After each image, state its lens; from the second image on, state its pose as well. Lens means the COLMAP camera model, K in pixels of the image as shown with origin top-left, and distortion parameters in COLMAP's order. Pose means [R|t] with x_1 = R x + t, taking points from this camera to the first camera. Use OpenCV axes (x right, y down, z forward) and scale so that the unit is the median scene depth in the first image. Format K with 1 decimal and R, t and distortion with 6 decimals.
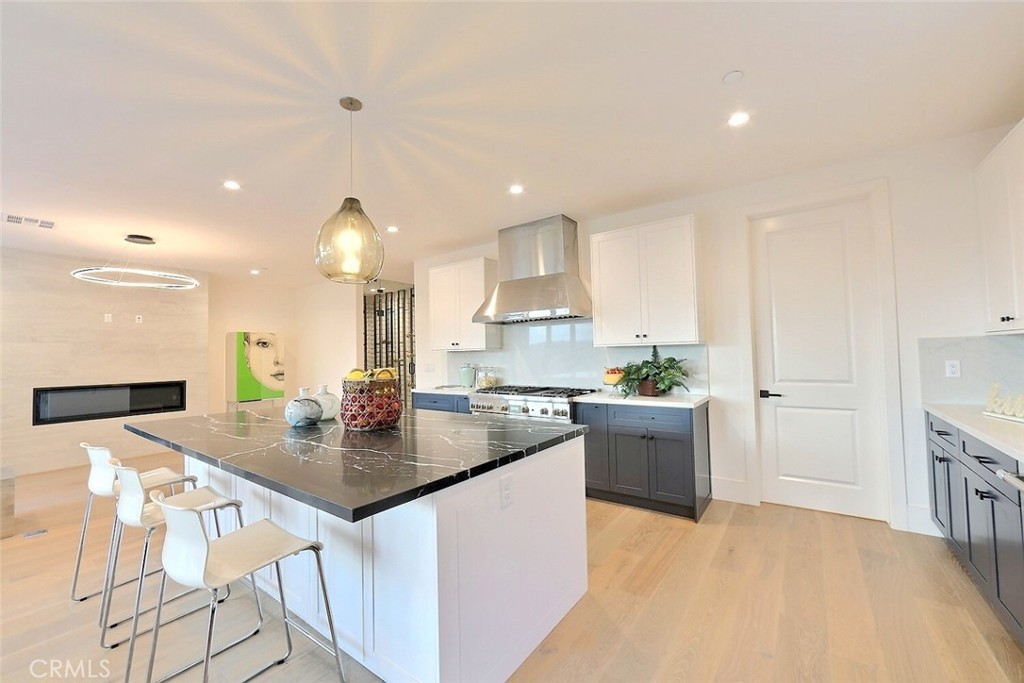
lens RADIAL K [[401.0, 0, 510.8], [0, 401.0, 339.4], [0, 0, 1]] dist [-0.009162, 0.001534]
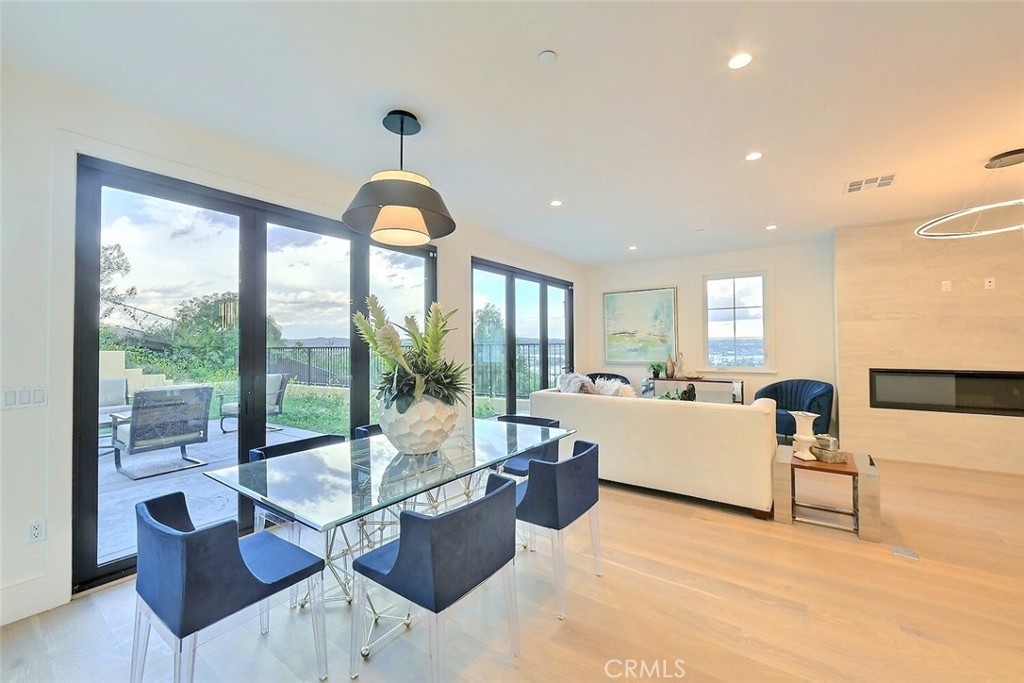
lens RADIAL K [[401.0, 0, 509.8], [0, 401.0, 340.4], [0, 0, 1]] dist [-0.009162, 0.001534]
pose [[0.013050, 0.007209, -0.999889, -0.234813], [0.042663, 0.999059, 0.007760, 0.010849], [0.999004, -0.042760, 0.012731, 0.118626]]
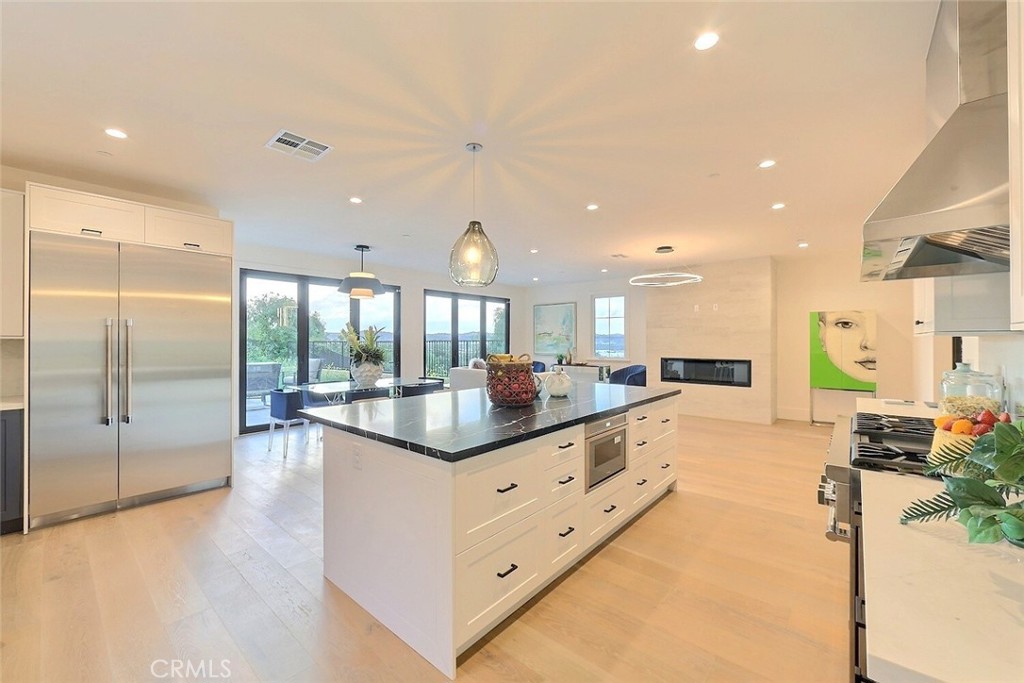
lens RADIAL K [[401.0, 0, 513.5], [0, 401.0, 341.6], [0, 0, 1]] dist [-0.009162, 0.001534]
pose [[-0.065707, 0.023486, -0.997563, 0.353952], [0.037036, 0.999092, 0.021082, 0.005842], [0.997151, -0.035561, -0.066517, 0.474636]]
